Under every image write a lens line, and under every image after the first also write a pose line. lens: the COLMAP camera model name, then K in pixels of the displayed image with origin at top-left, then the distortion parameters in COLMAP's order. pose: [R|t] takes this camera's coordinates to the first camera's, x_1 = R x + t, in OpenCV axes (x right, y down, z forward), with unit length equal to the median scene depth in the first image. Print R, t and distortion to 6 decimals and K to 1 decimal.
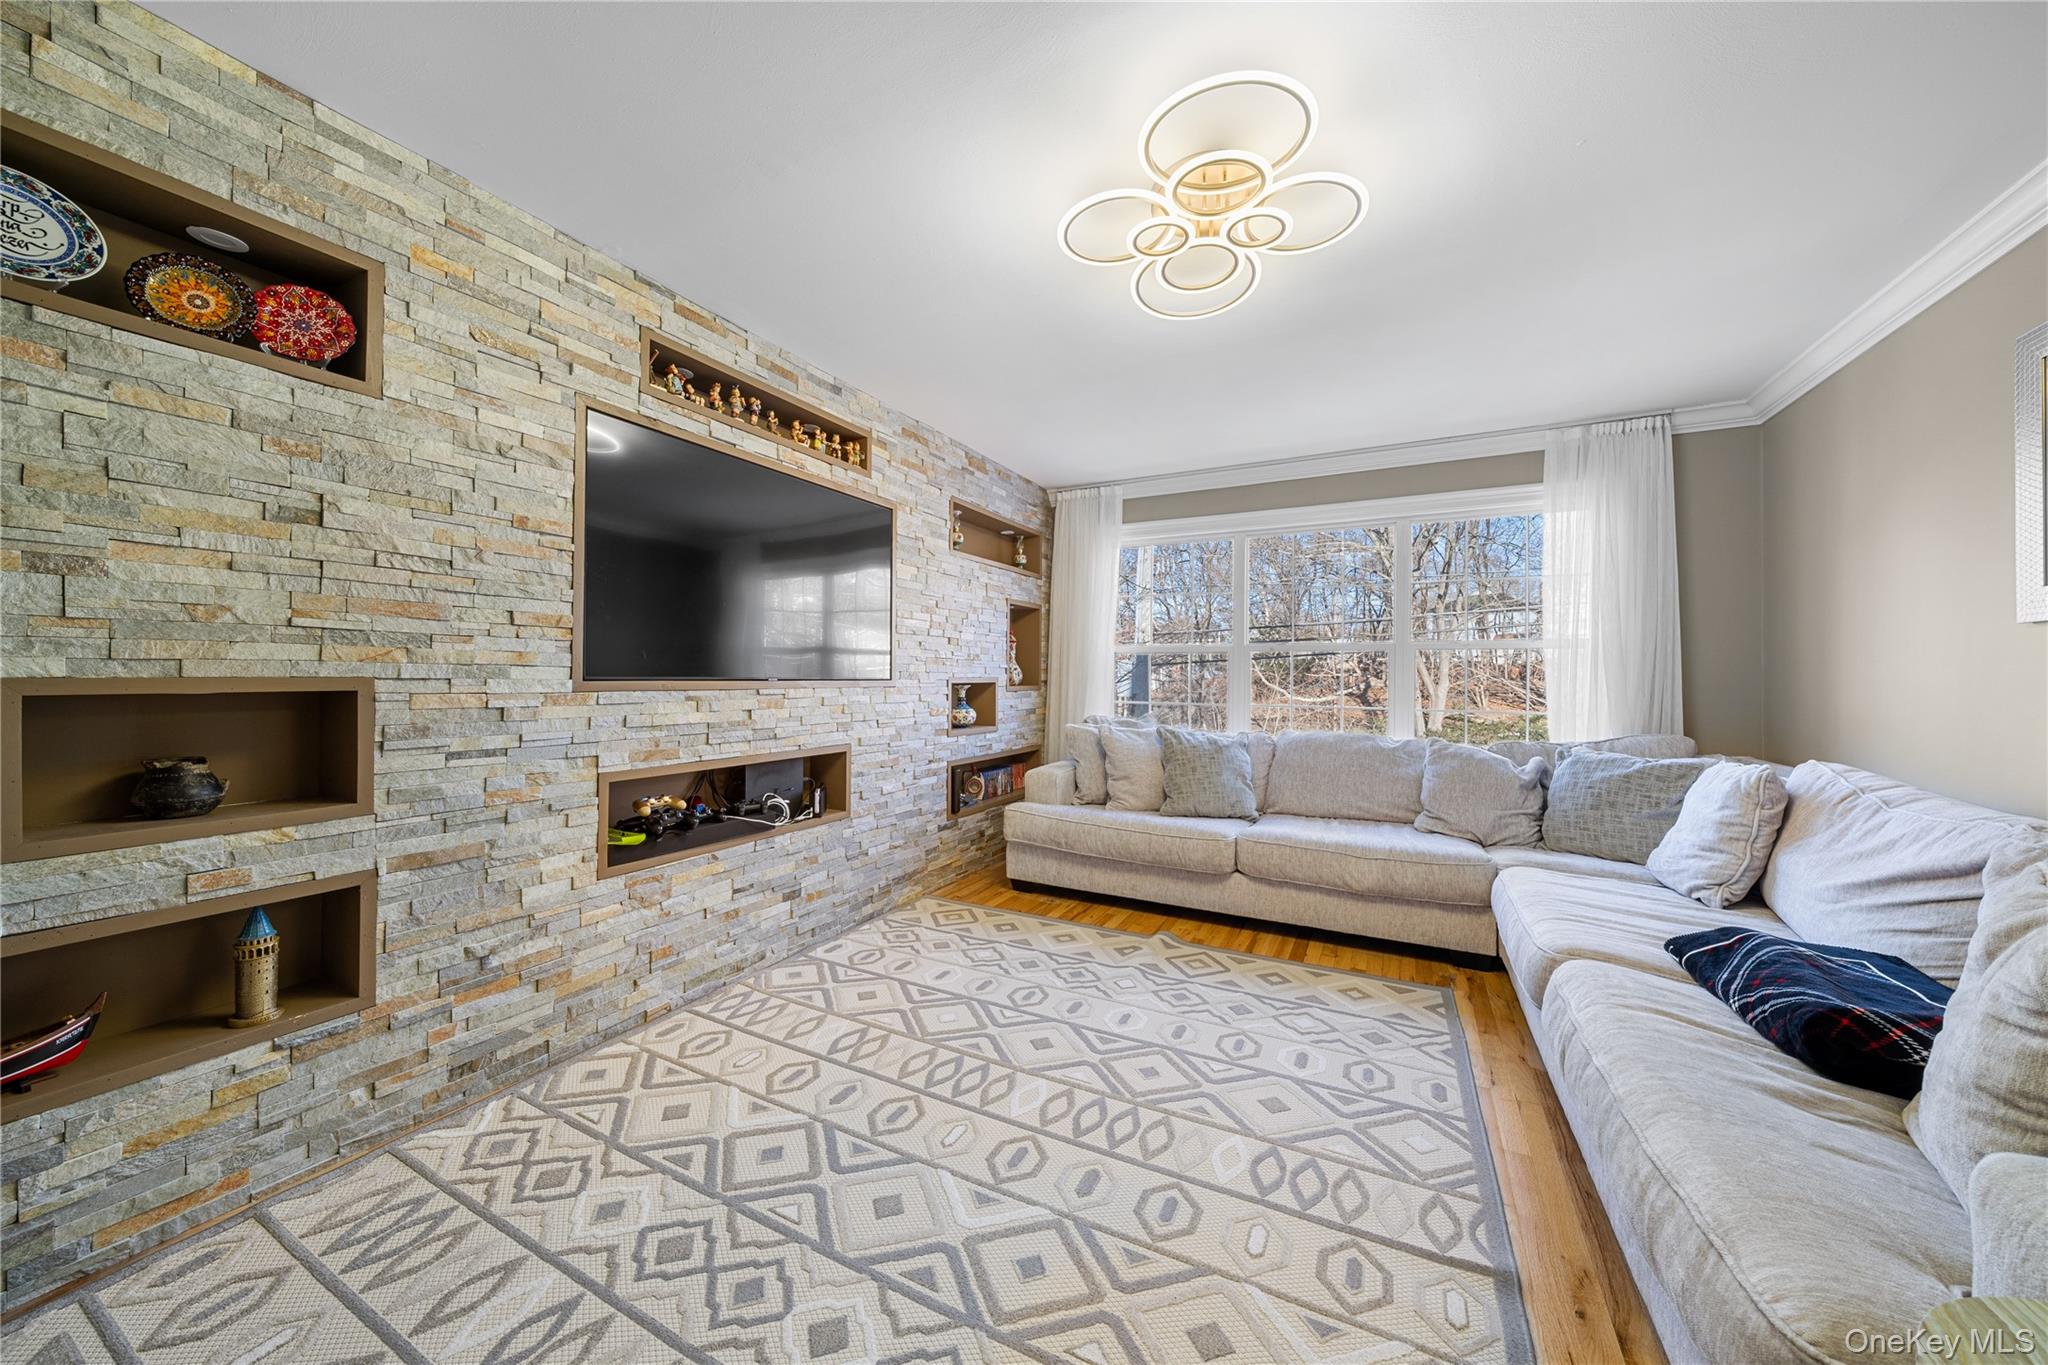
lens RADIAL K [[708.5, 0, 1030.8], [0, 708.5, 666.6], [0, 0, 1]] dist [-0.000580, -0.000077]
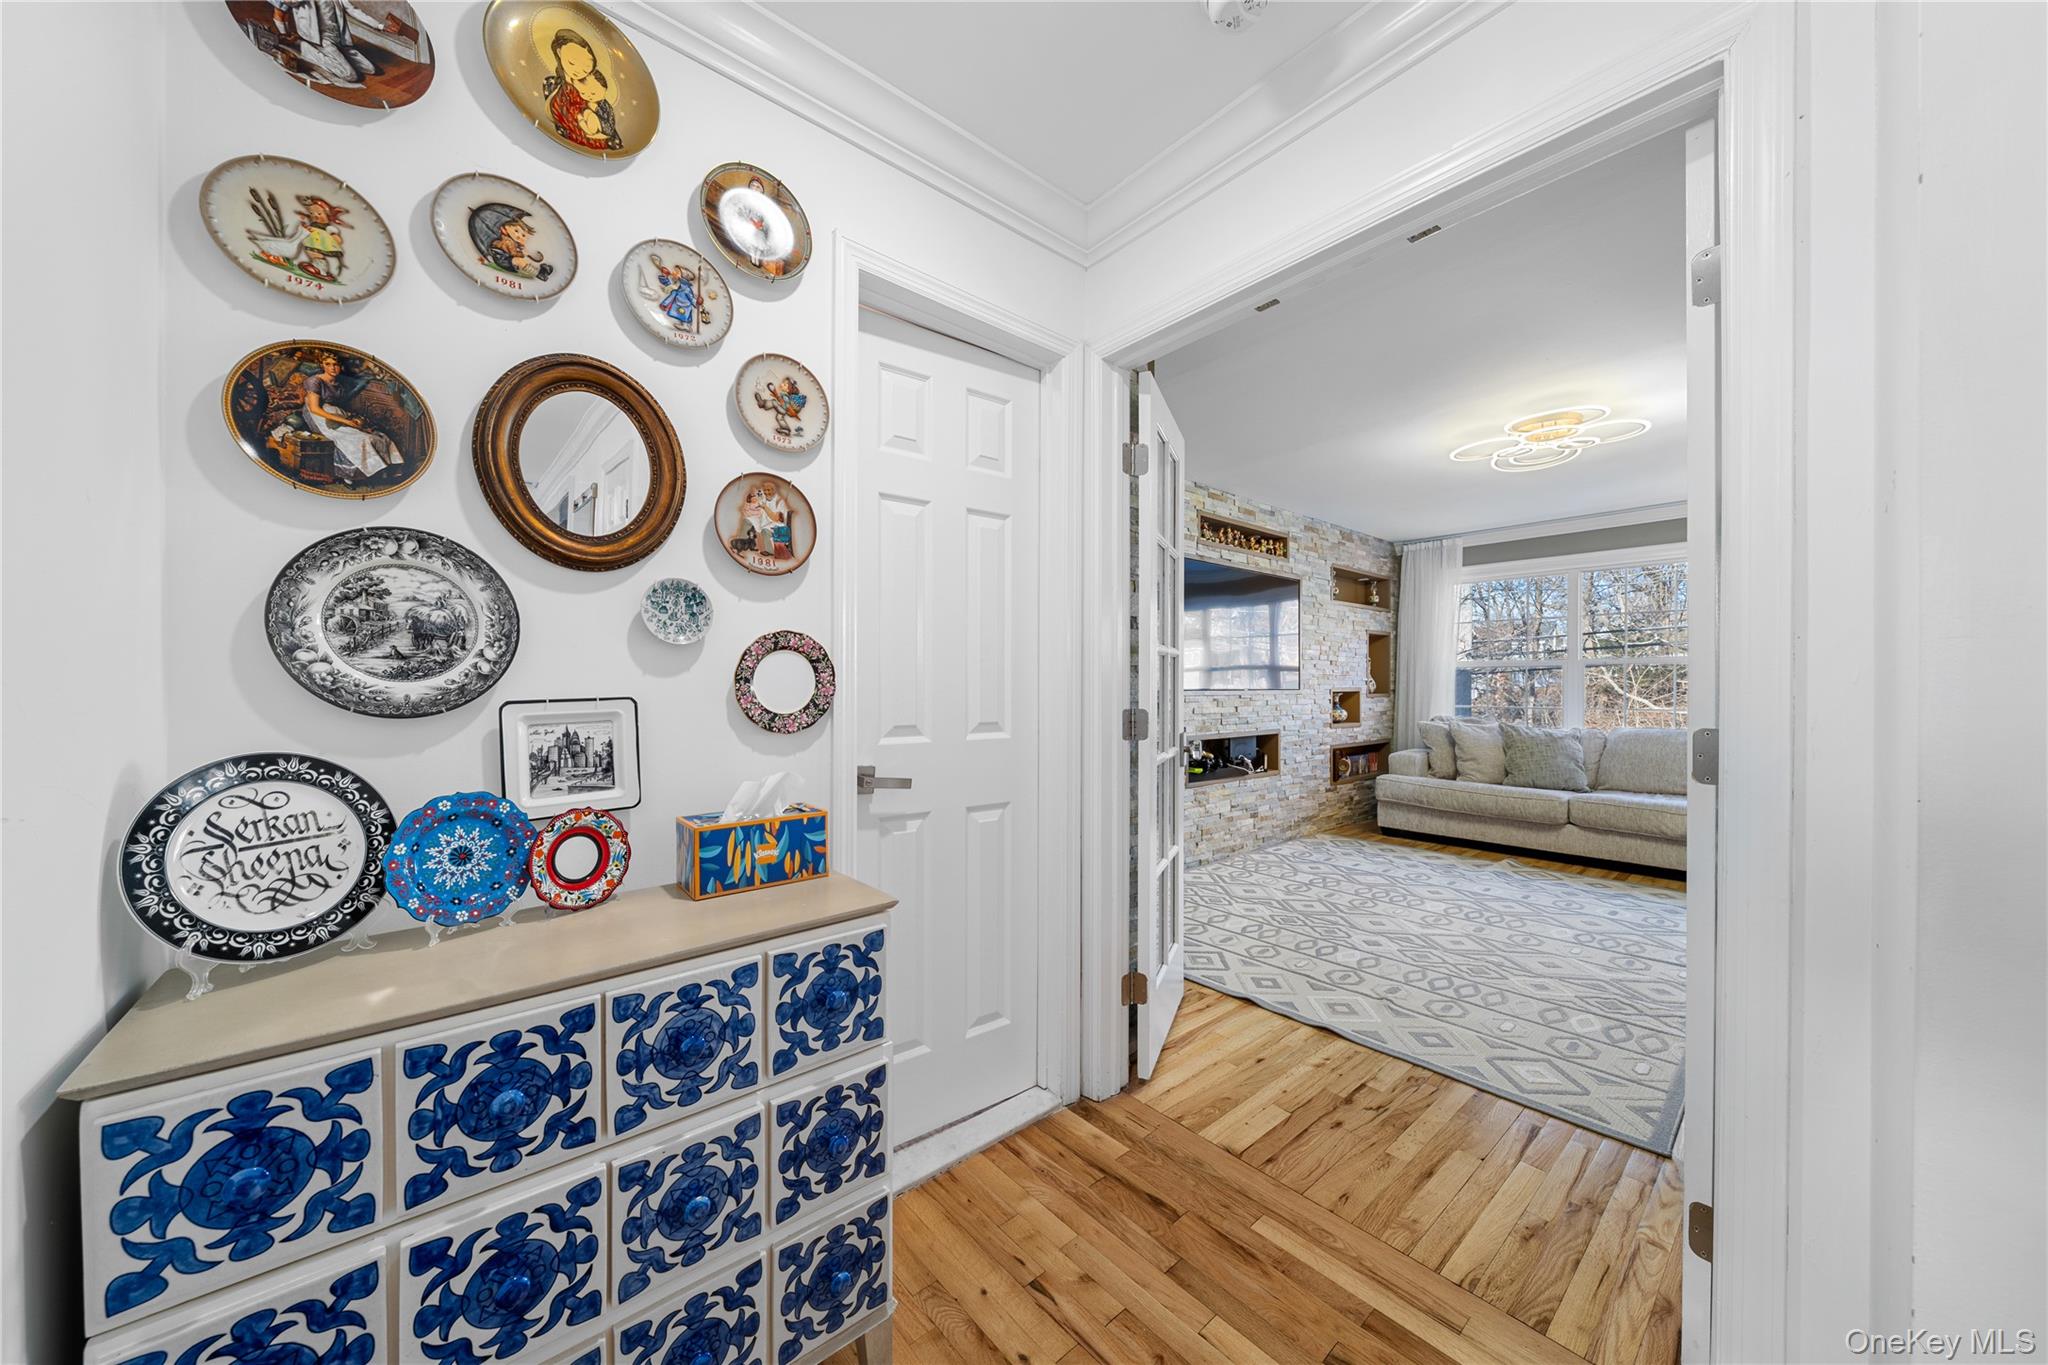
lens RADIAL K [[702.0, 0, 1030.8], [0, 702.0, 685.1], [0, 0, 1]] dist [-0.000600, -0.000108]
pose [[0.928047, -0.007334, -0.372391, -0.171651], [0.011563, 0.999892, 0.009124, -0.012057], [0.372284, -0.012773, 0.928031, -0.652101]]
